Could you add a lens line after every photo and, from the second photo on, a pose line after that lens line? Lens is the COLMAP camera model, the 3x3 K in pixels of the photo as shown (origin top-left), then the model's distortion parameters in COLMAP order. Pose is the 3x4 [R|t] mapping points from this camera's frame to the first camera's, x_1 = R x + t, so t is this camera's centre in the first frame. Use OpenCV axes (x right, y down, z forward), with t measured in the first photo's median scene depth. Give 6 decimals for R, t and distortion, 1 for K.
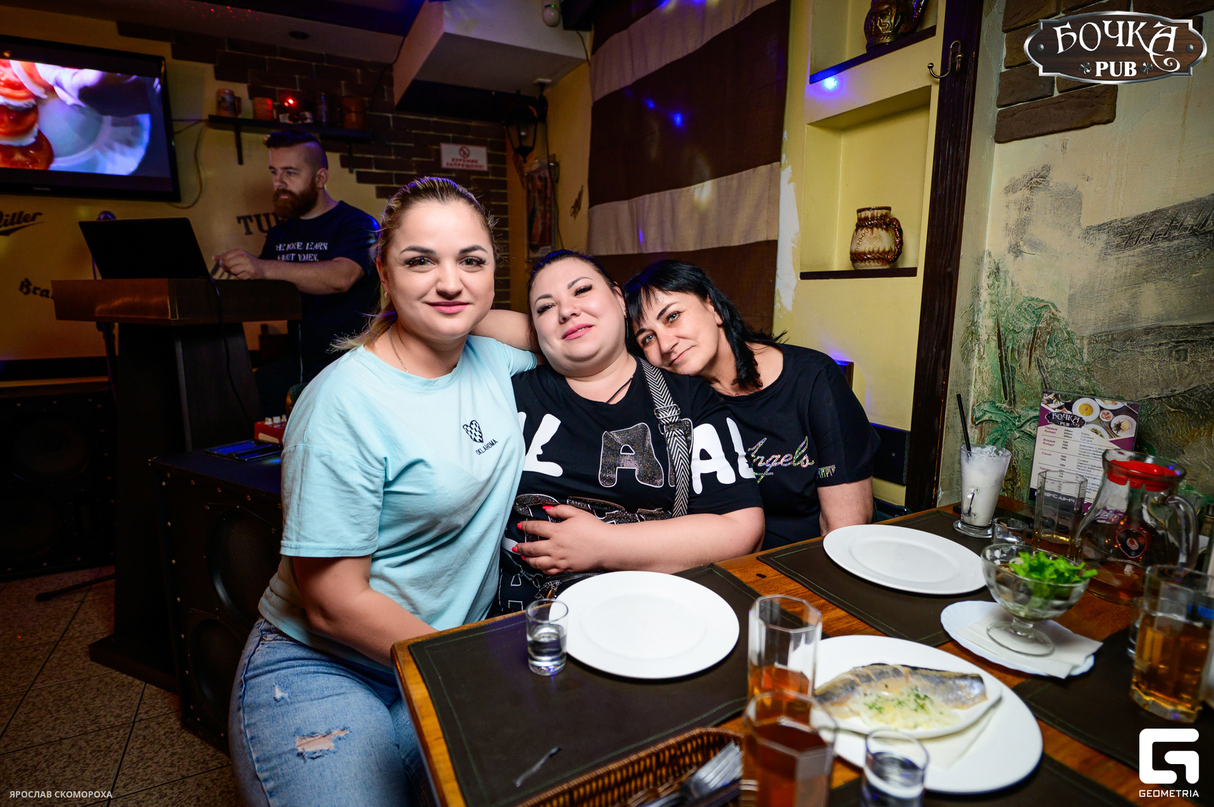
lens RADIAL K [[632.3, 0, 607.0], [0, 632.3, 403.5], [0, 0, 1]] dist [-0.003167, -0.001532]
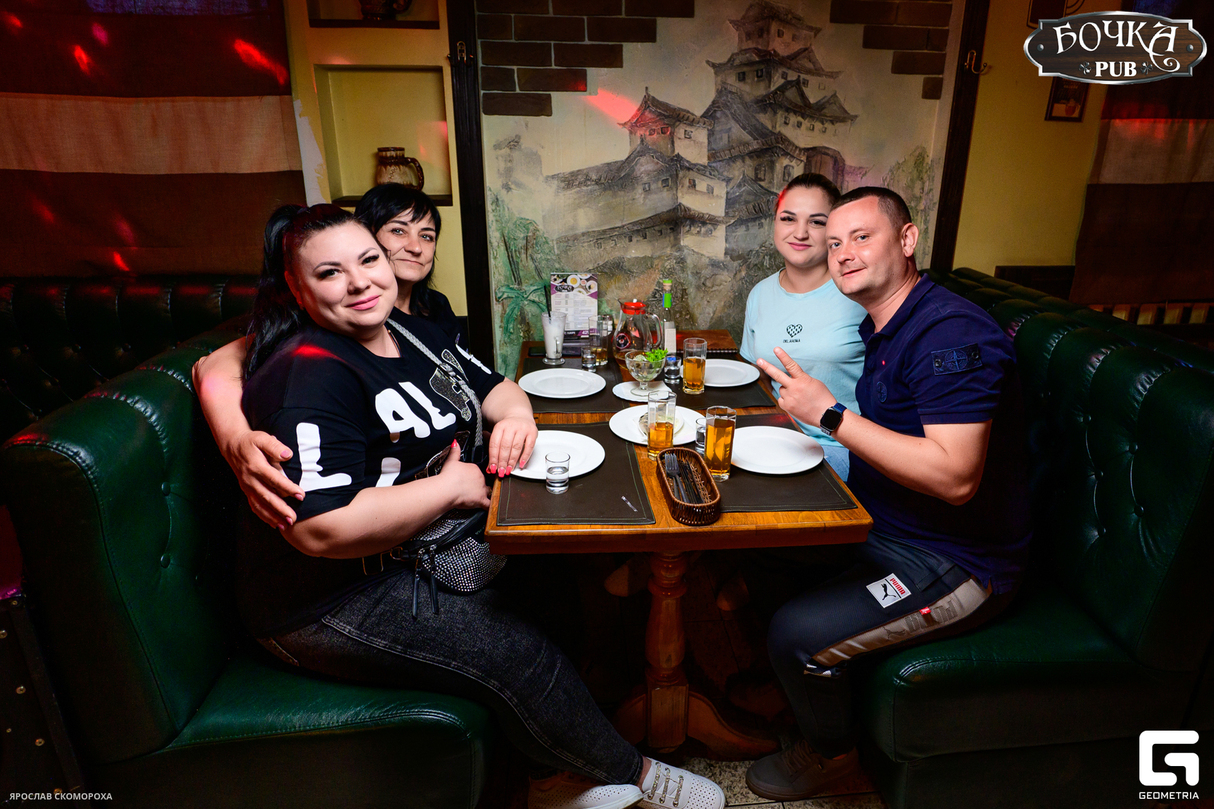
lens RADIAL K [[670.8, 0, 637.8], [0, 670.8, 374.8], [0, 0, 1]] dist [-0.003147, -0.000879]
pose [[0.375646, -0.286890, 0.881240, -0.924676], [0.161354, 0.956603, 0.242645, -0.165083], [-0.912609, 0.051043, 0.405635, 0.055382]]
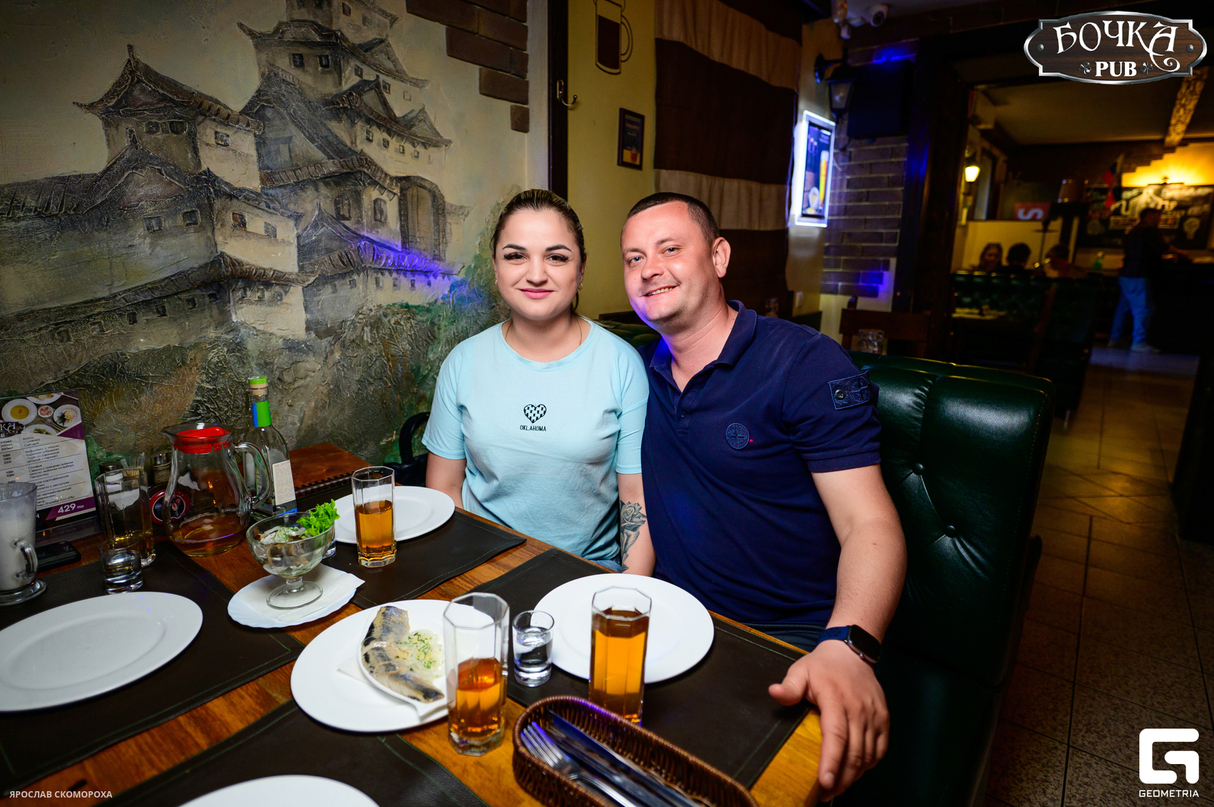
lens RADIAL K [[648.8, 0, 604.1], [0, 648.8, 383.6], [0, 0, 1]] dist [-0.004984, -0.002275]
pose [[-0.402420, -0.199231, 0.893513, -0.348572], [0.156927, 0.946572, 0.281738, -0.147538], [-0.901905, 0.253593, -0.349655, 0.549925]]
